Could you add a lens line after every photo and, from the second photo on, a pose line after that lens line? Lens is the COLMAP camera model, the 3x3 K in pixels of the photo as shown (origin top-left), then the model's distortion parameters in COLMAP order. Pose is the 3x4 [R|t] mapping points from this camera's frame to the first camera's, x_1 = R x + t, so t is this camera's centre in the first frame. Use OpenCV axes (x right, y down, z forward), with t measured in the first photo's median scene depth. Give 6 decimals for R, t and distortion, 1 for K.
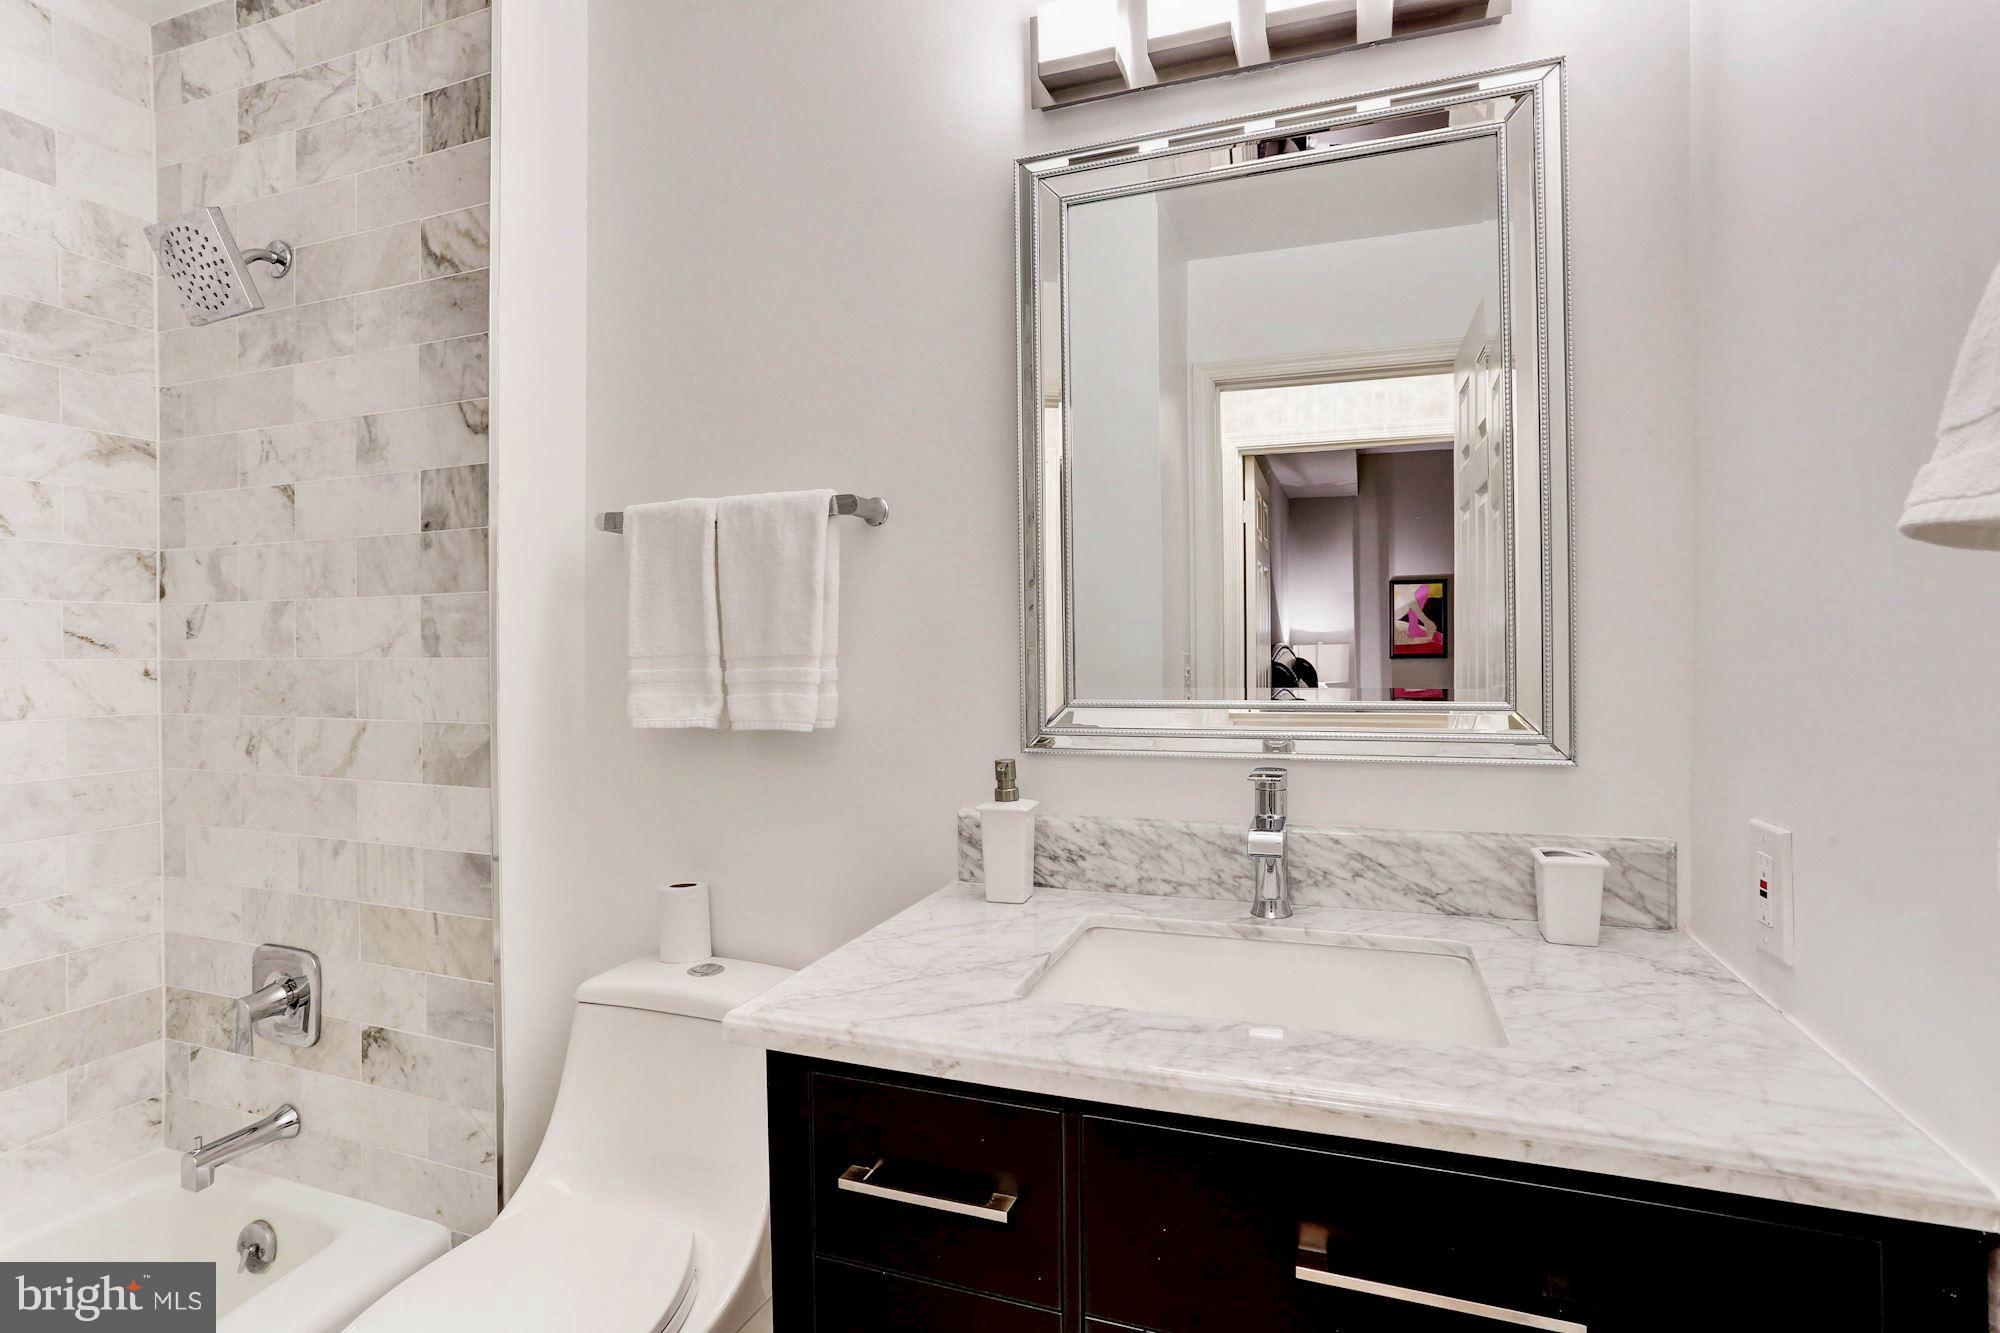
lens RADIAL K [[1005.9, 0, 999.1], [0, 1005.9, 657.1], [0, 0, 1]] dist [-0.057114, 0.031932]
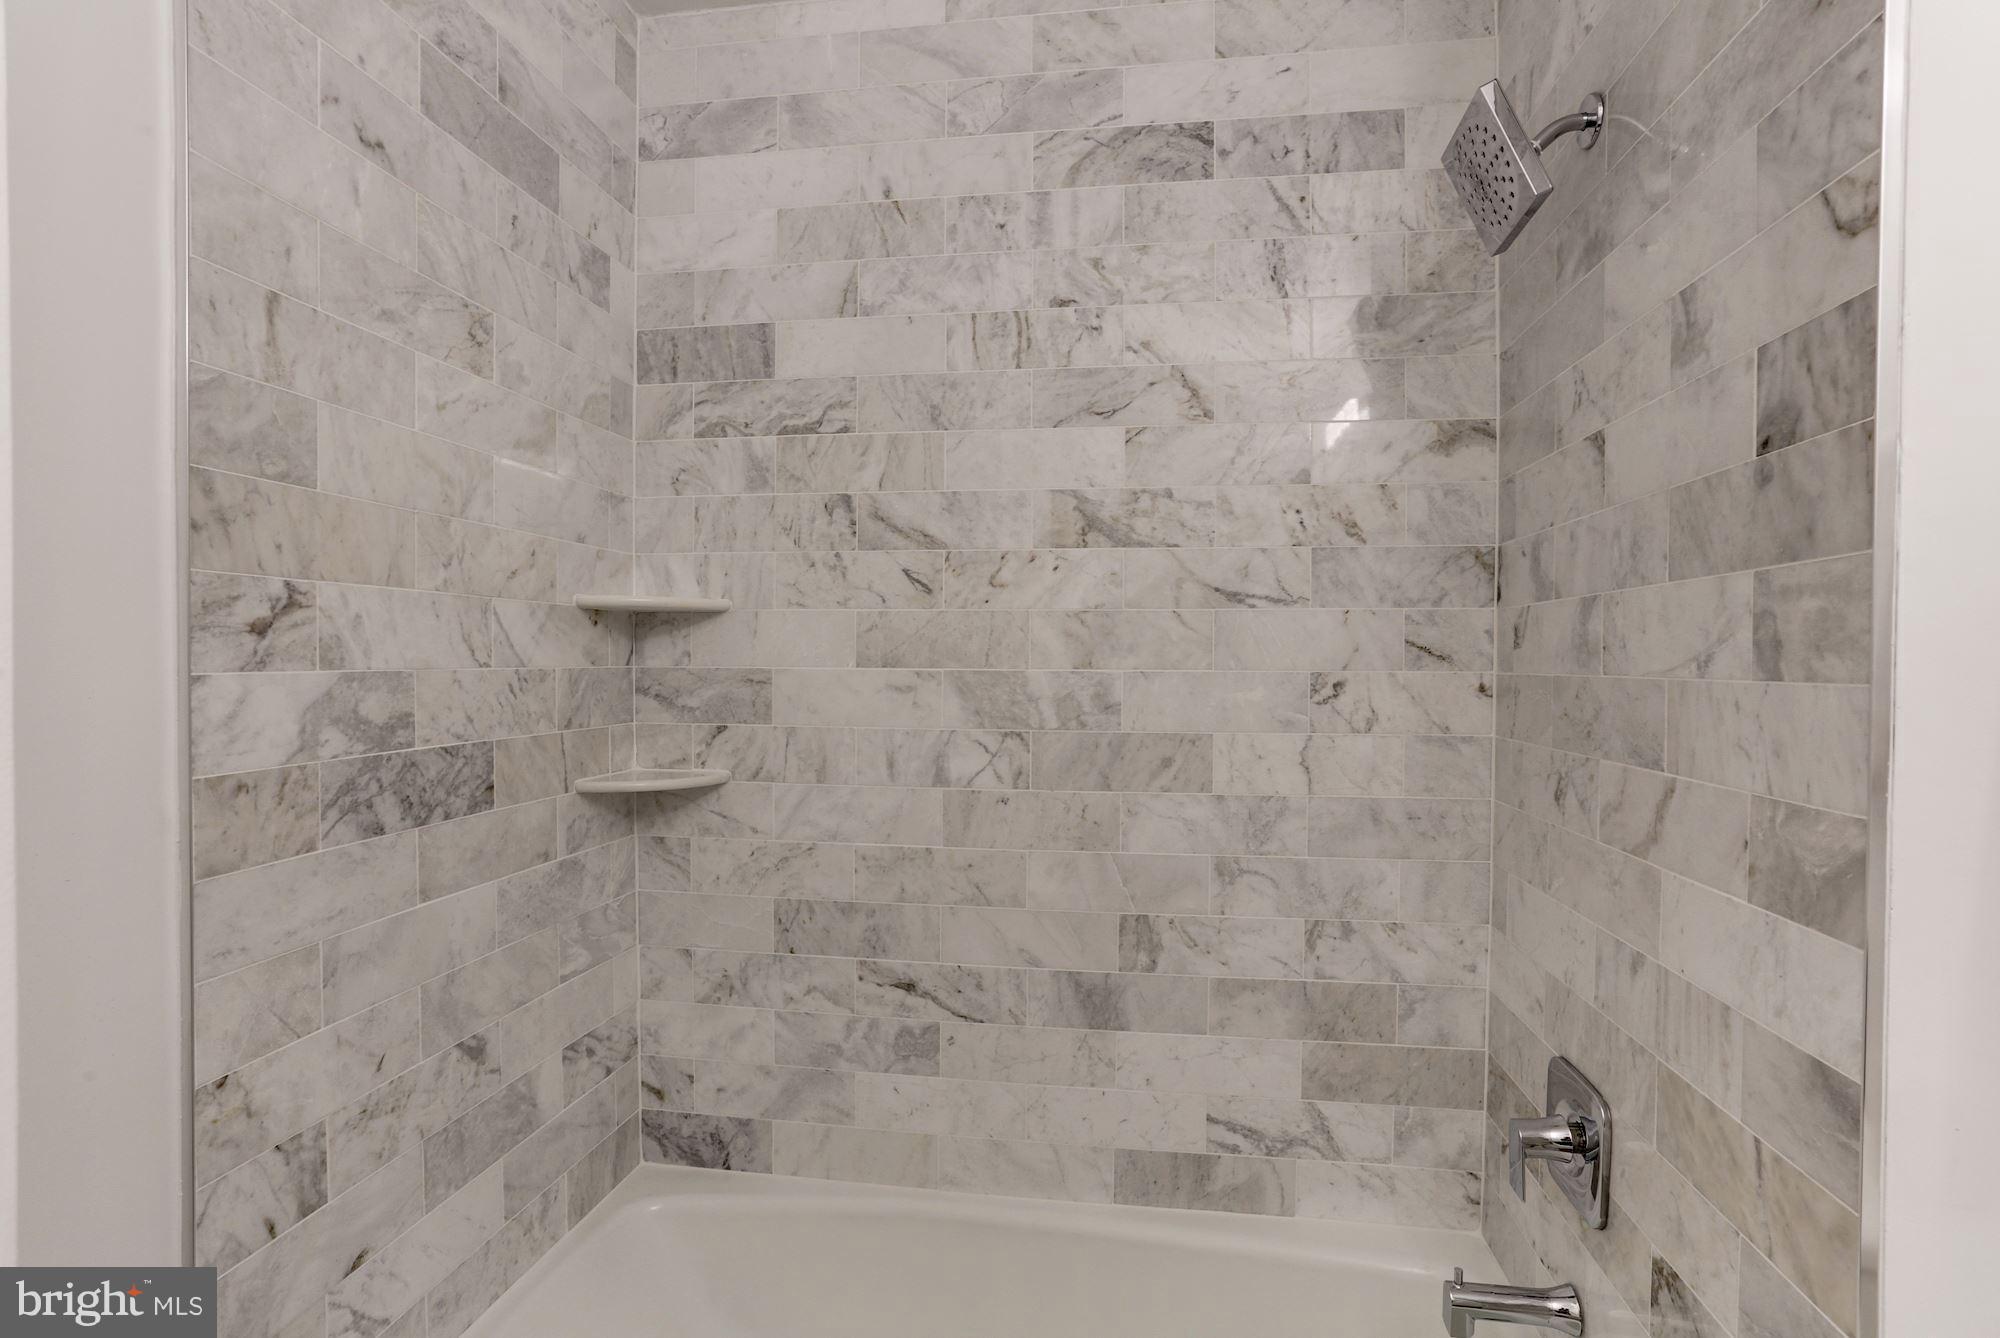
lens RADIAL K [[834.7, 0, 1277.3], [0, 834.7, 672.5], [0, 0, 1]] dist [-0.050079, 0.034454]
pose [[0.228125, 0.021947, -0.973384, -0.187259], [-0.016996, 0.999683, 0.018557, -0.008099], [0.973483, 0.012310, 0.228426, 0.625913]]
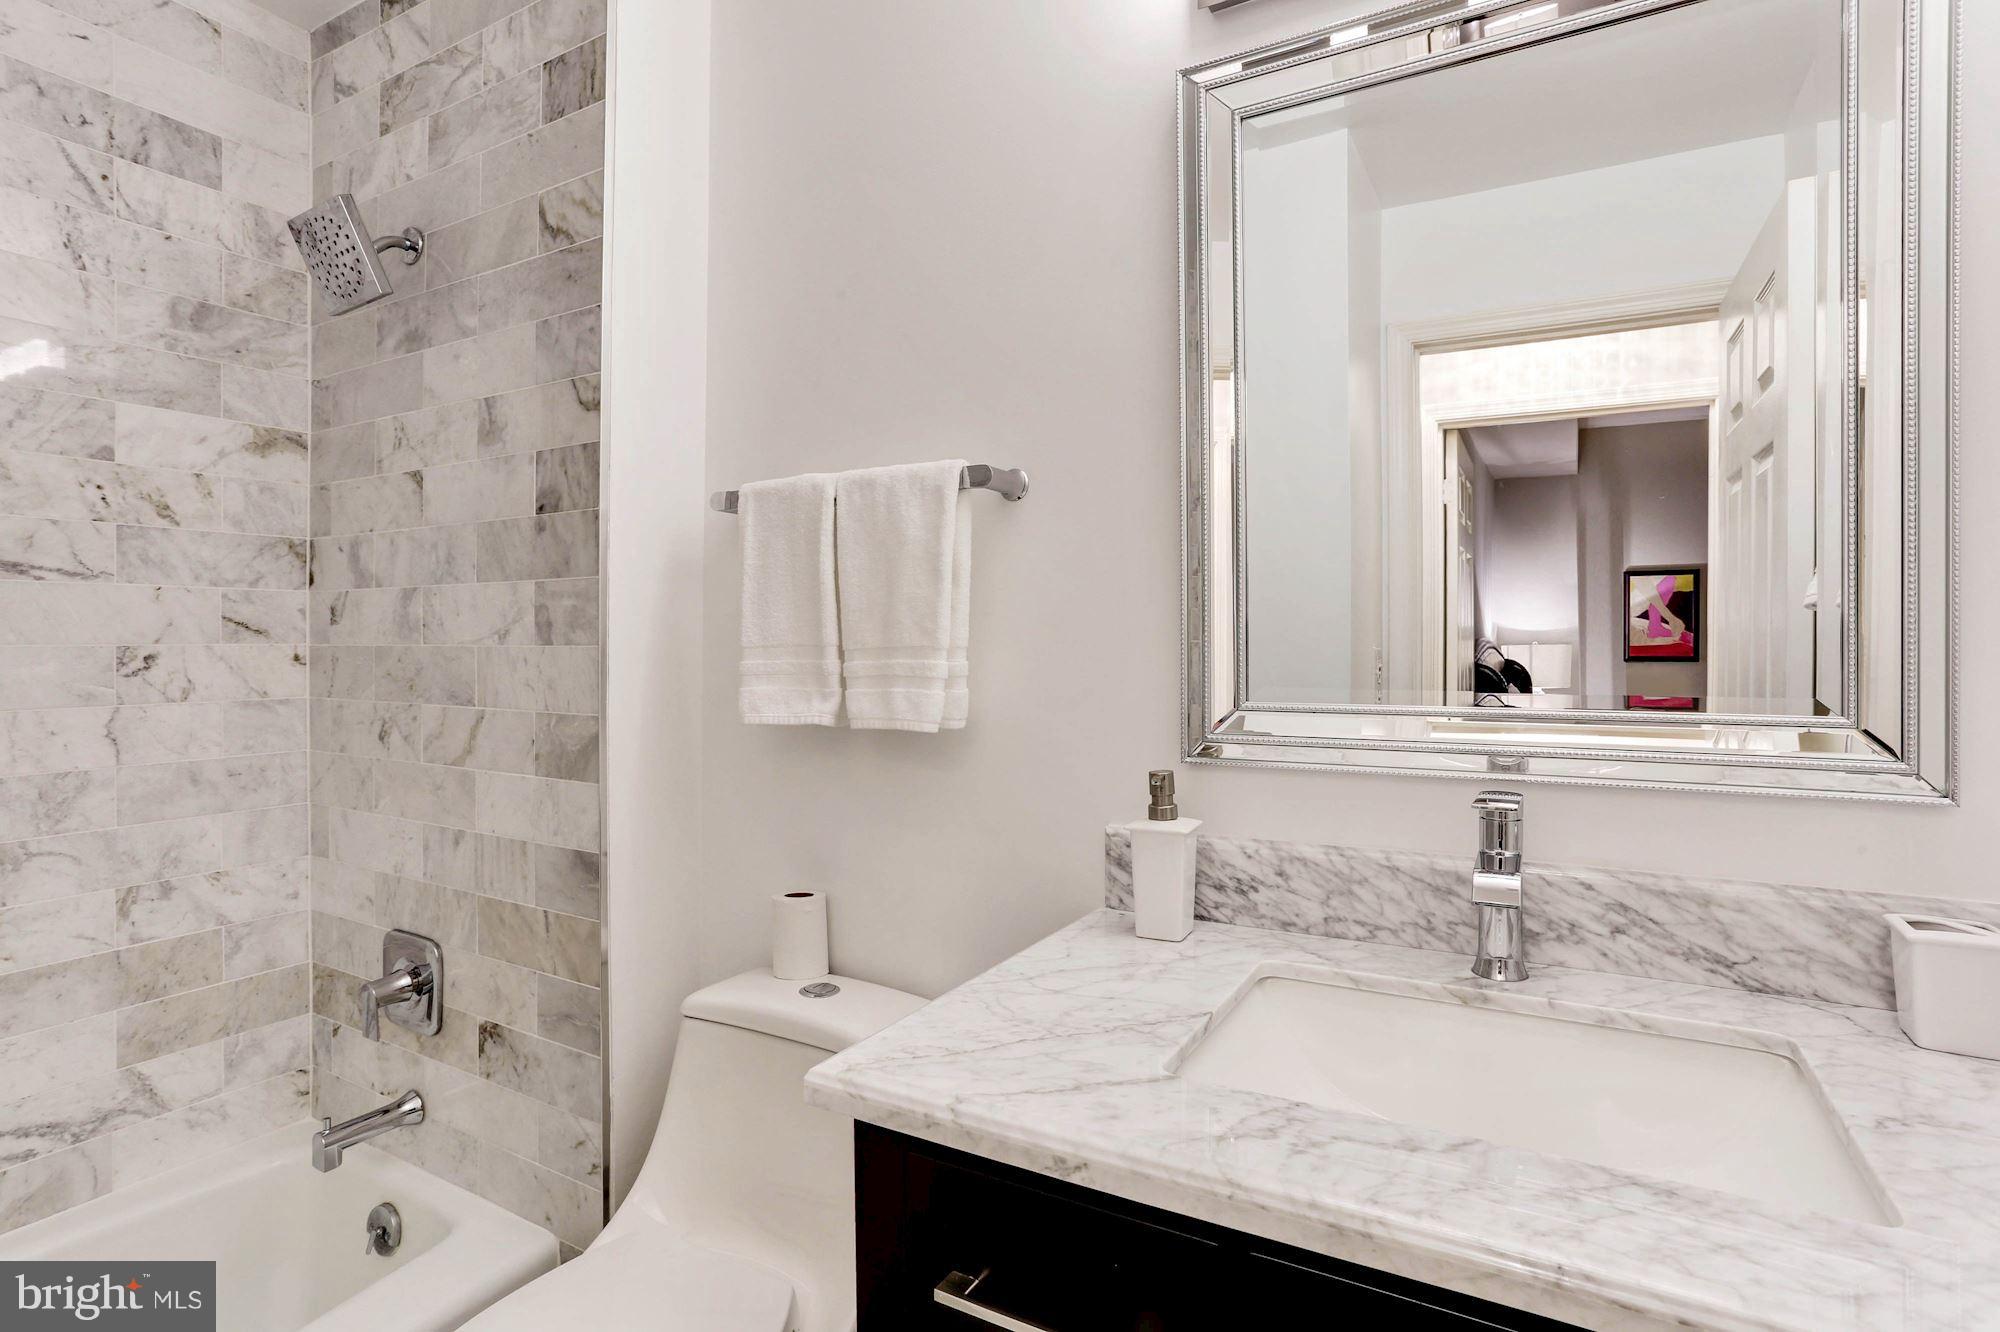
lens RADIAL K [[953.5, 0, 925.1], [0, 953.5, 651.0], [0, 0, 1]] dist [-0.044977, 0.019656]
pose [[0.968475, 0.009442, -0.248933, 0.013764], [-0.009263, 0.999955, 0.001893, 0.000820], [0.248939, 0.000472, 0.968519, 0.200819]]
